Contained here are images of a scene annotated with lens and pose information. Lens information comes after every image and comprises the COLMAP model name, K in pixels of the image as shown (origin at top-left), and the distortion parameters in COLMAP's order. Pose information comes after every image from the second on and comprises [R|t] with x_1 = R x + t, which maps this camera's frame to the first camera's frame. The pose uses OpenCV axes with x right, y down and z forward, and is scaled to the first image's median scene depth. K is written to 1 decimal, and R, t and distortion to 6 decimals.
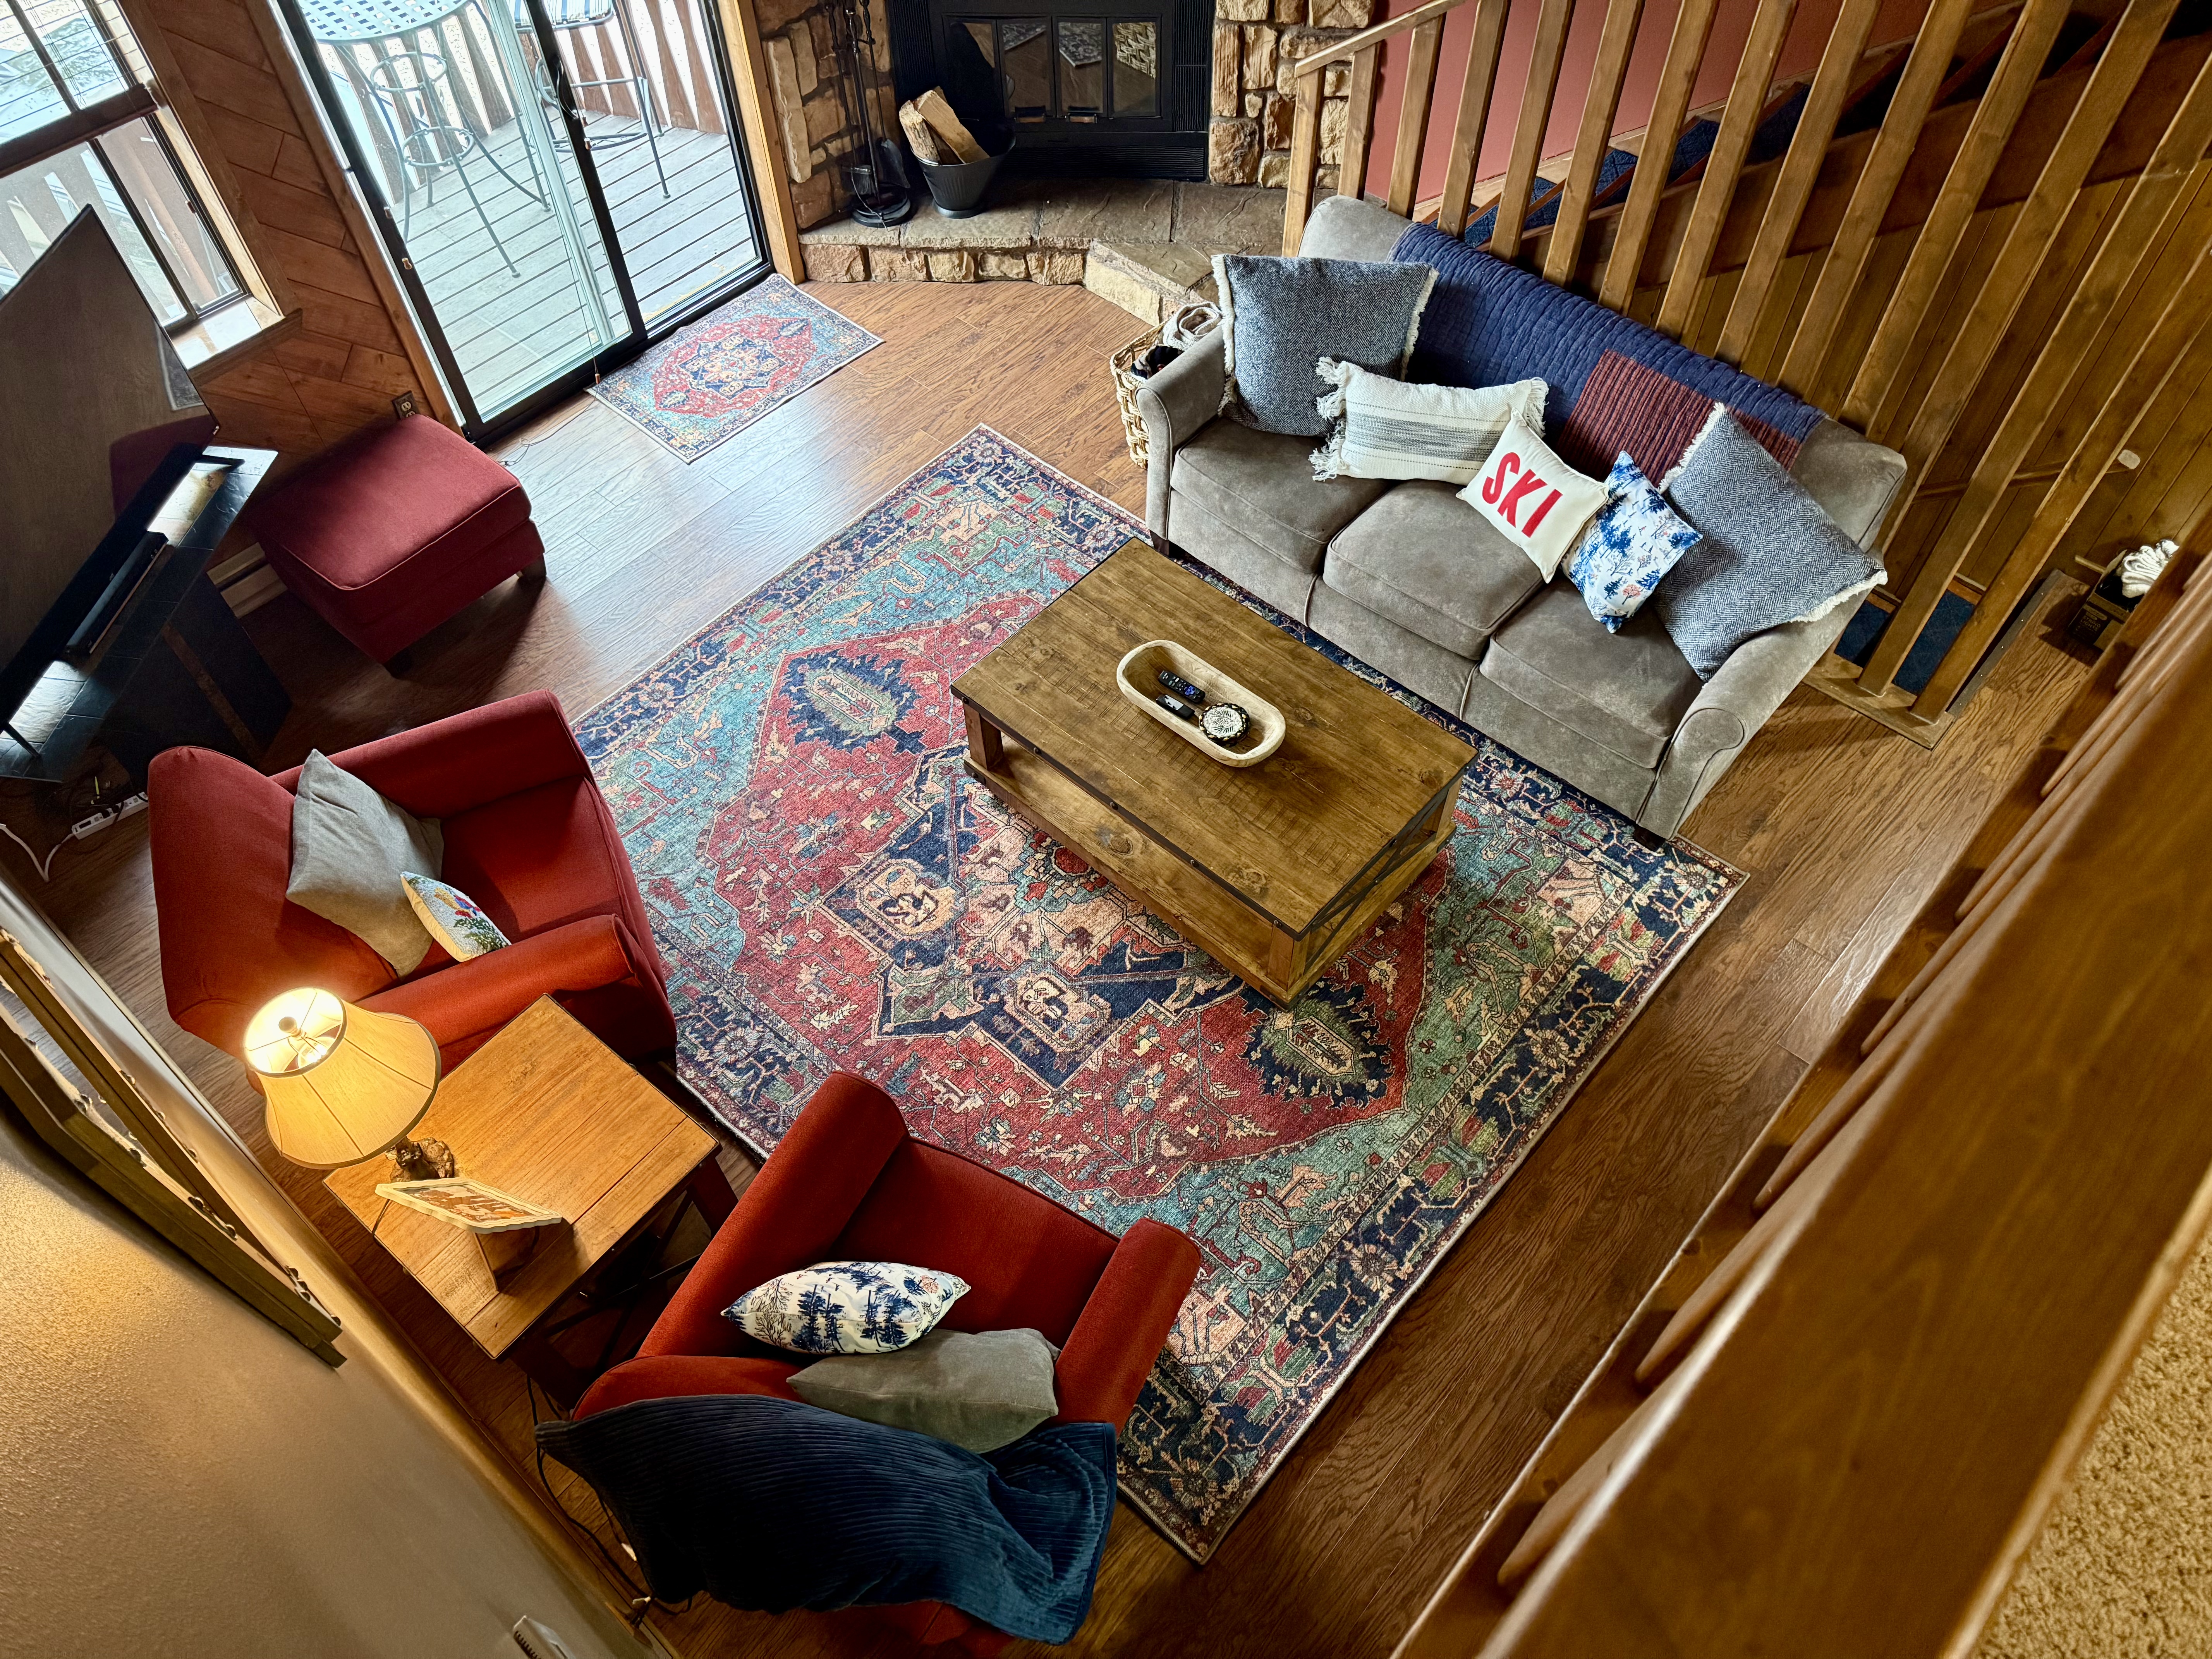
lens RADIAL K [[1584.8, 0, 1118.0], [0, 1584.8, 850.9], [0, 0, 1]] dist [0.132375, -0.136916]
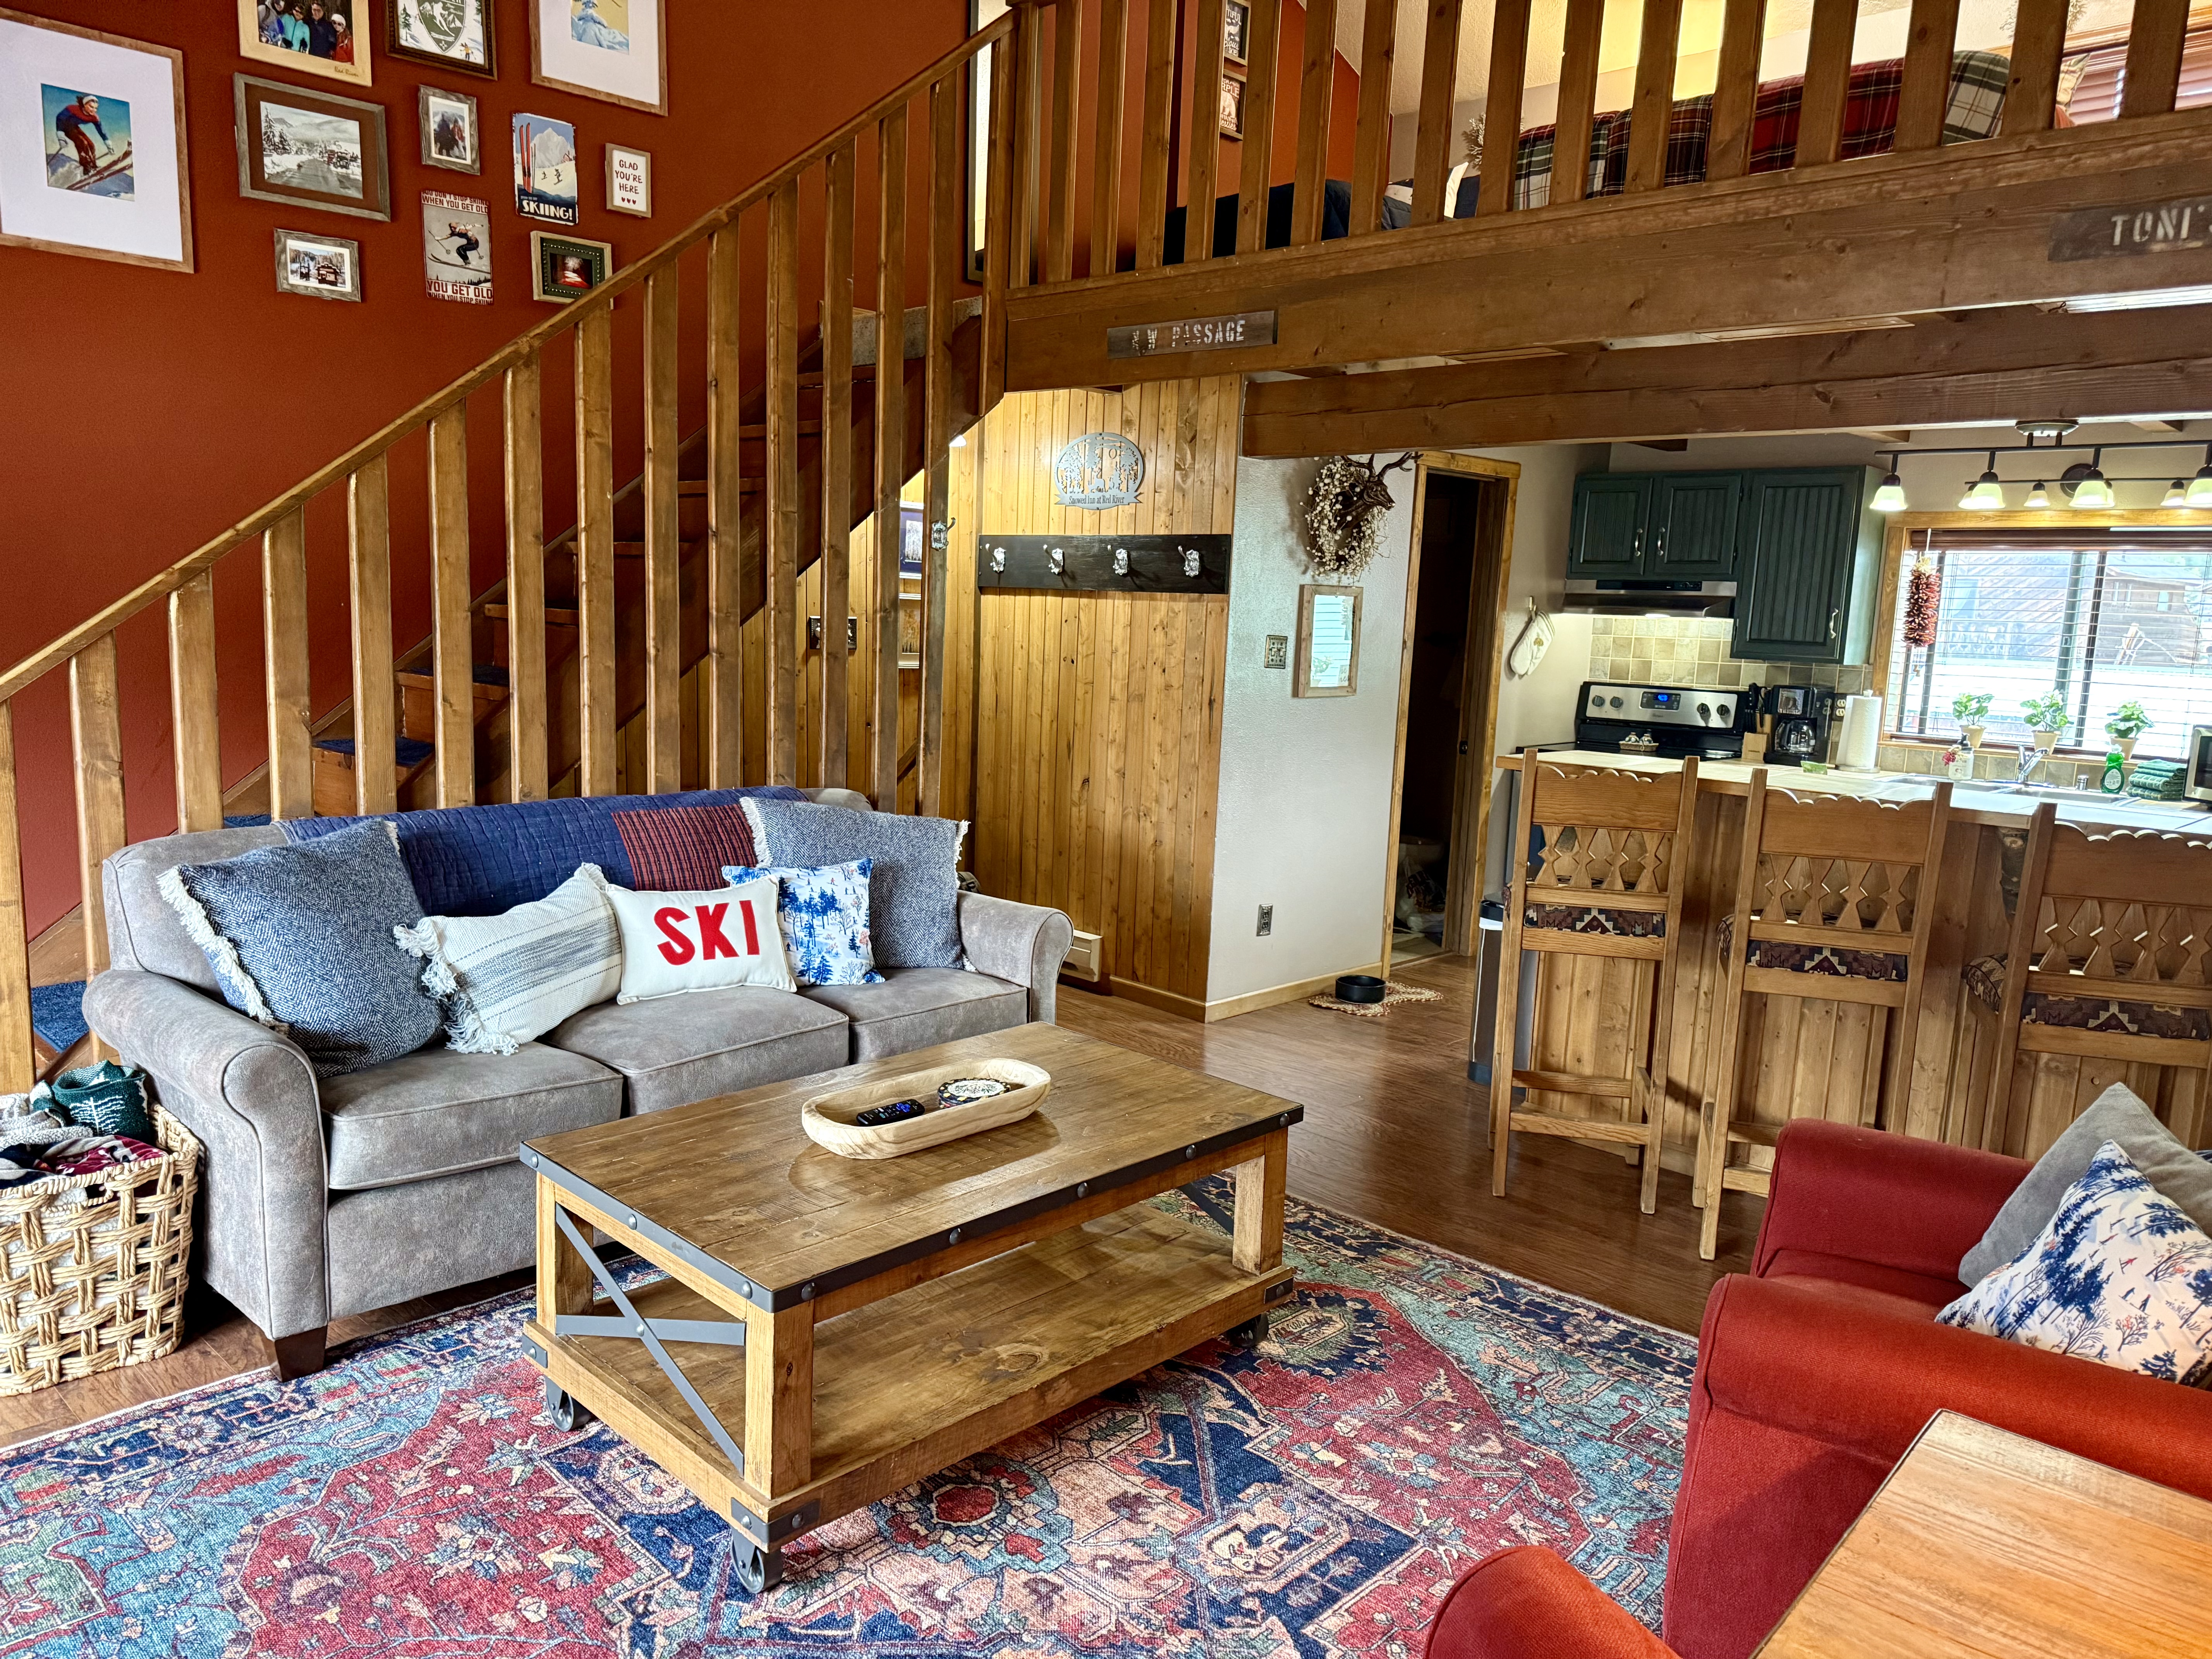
lens RADIAL K [[1540.1, 0, 1142.9], [0, 1540.1, 835.4], [0, 0, 1]] dist [0.049498, -0.040870]
pose [[0.024073, -0.139333, 0.989953, -0.533424], [0.794119, 0.604198, 0.065729, -0.122181], [-0.607286, 0.784558, 0.125192, 0.704853]]
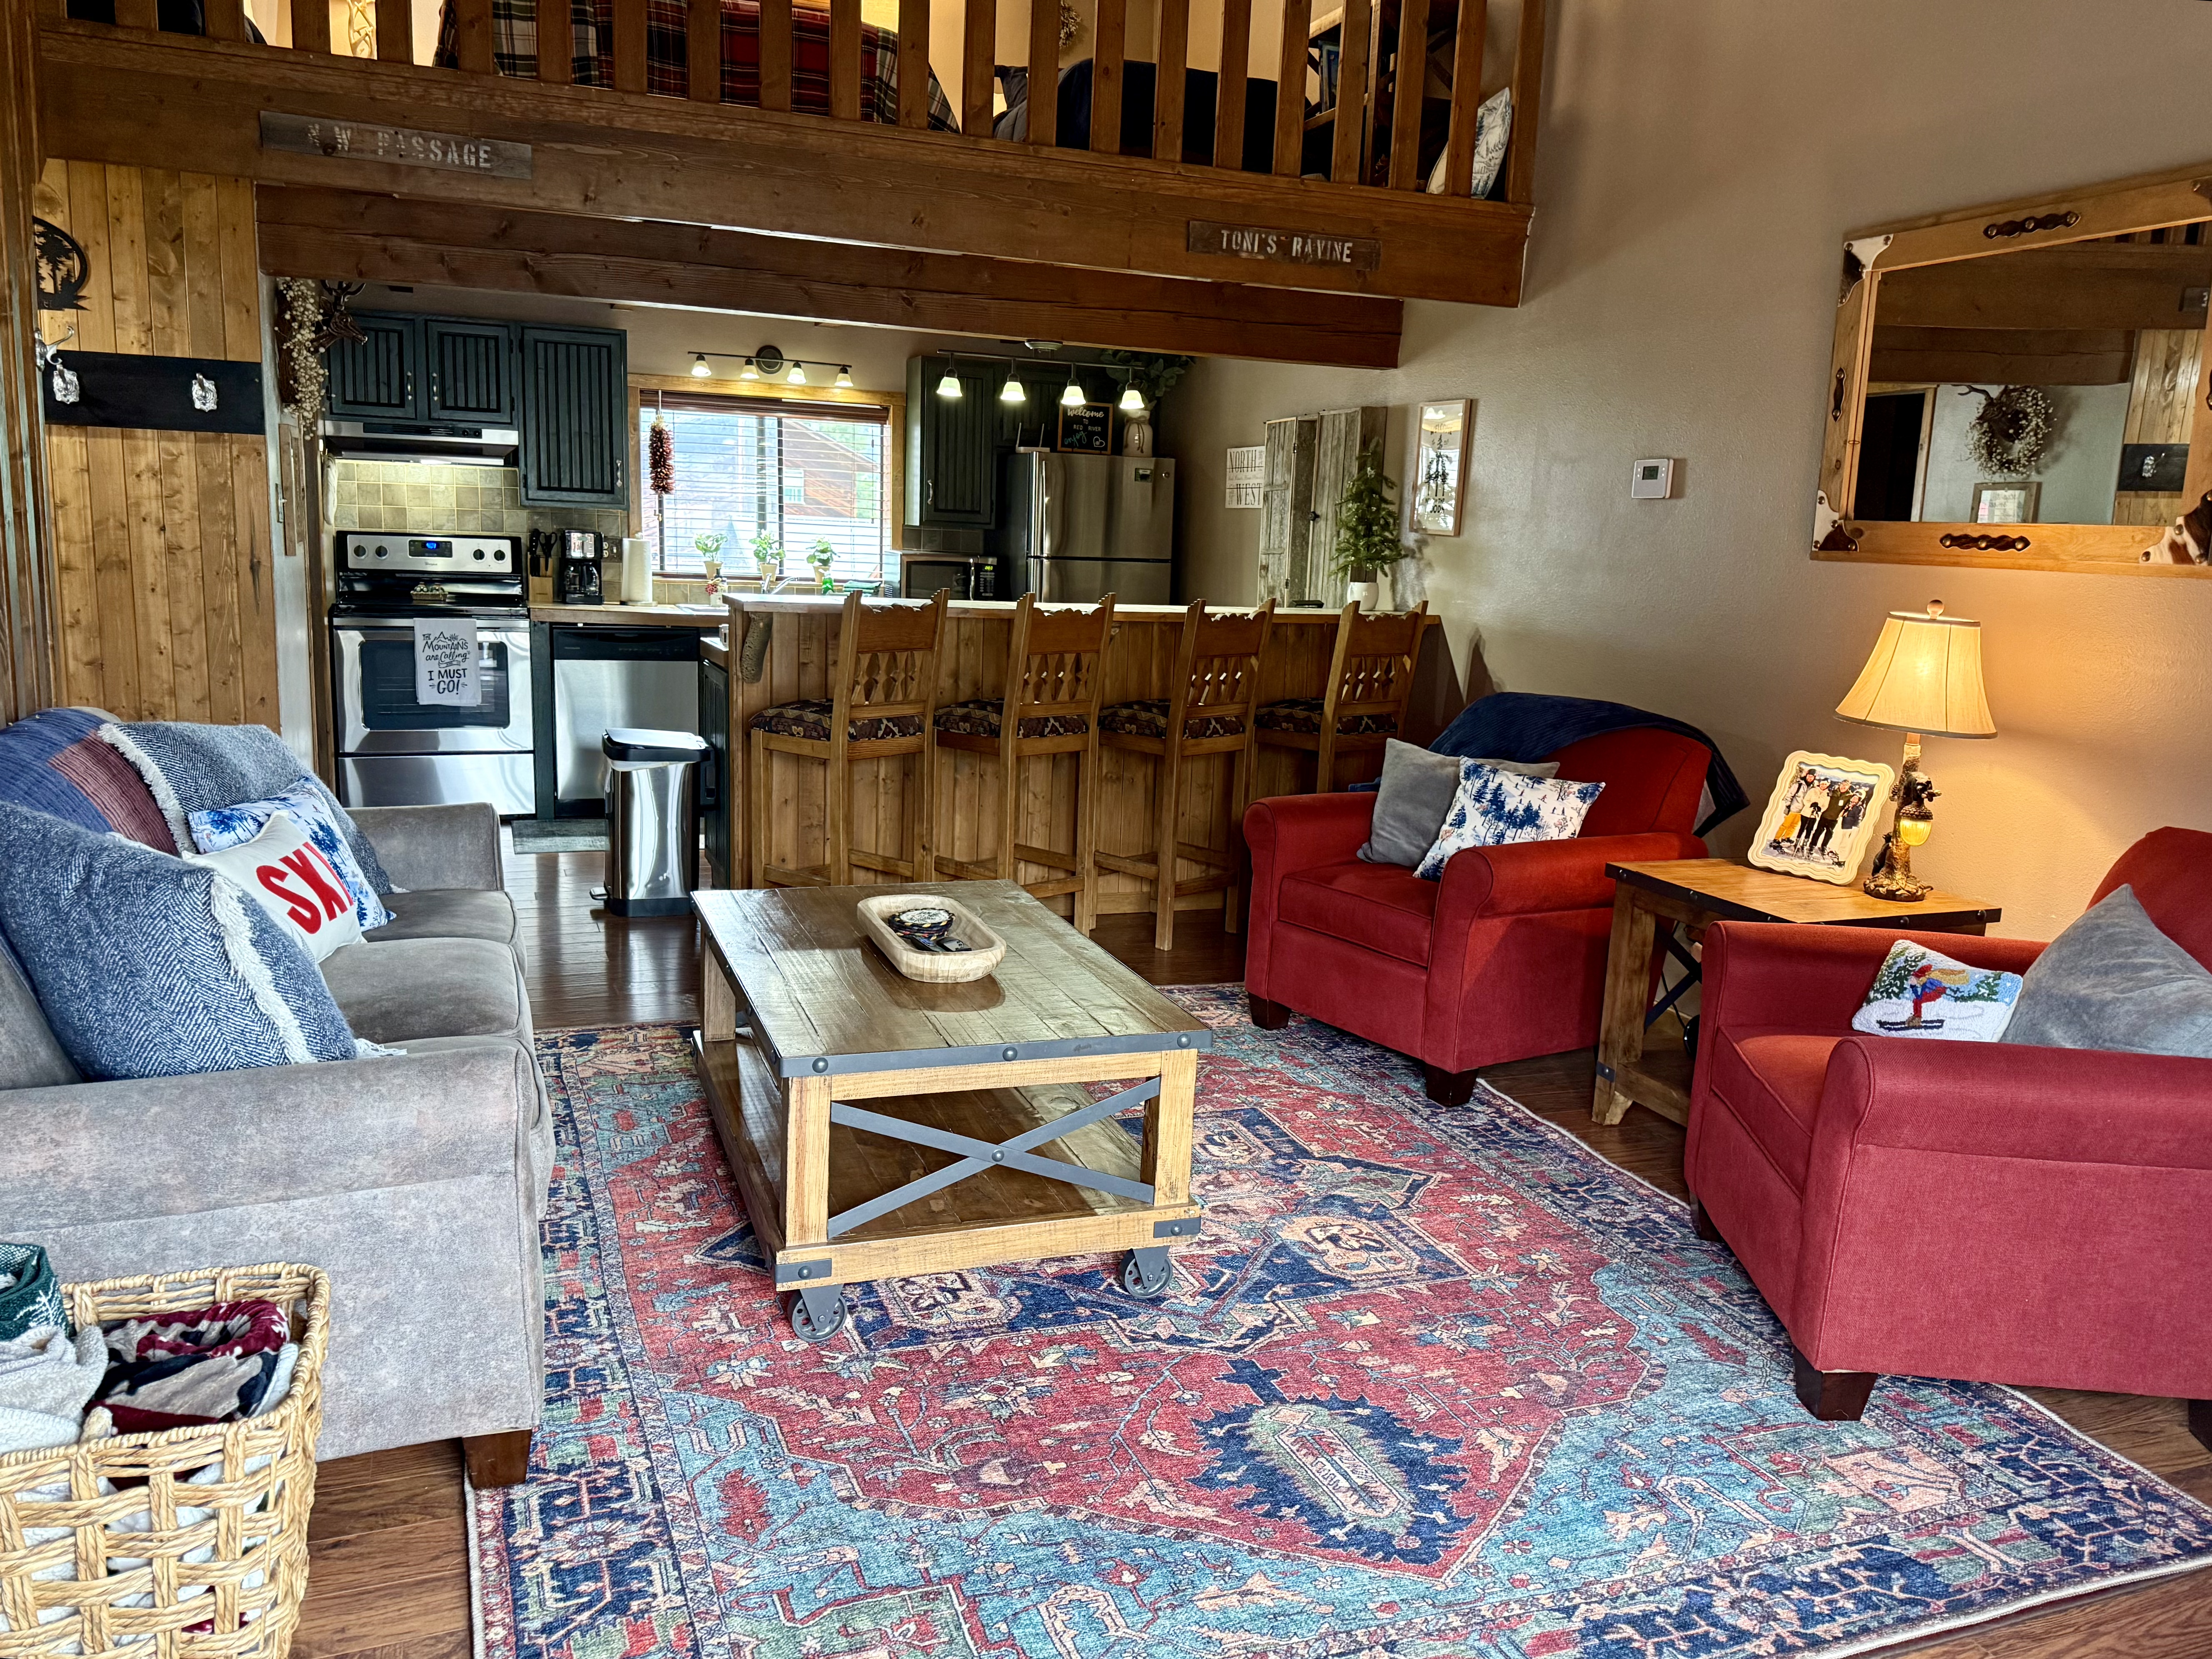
lens RADIAL K [[1603.1, 0, 1103.6], [0, 1603.1, 848.2], [0, 0, 1]] dist [0.112280, -0.154459]
pose [[-0.884899, -0.118546, 0.450444, -0.327270], [0.361526, 0.434954, 0.824690, -0.644050], [-0.293686, 0.892615, -0.342033, 1.094227]]
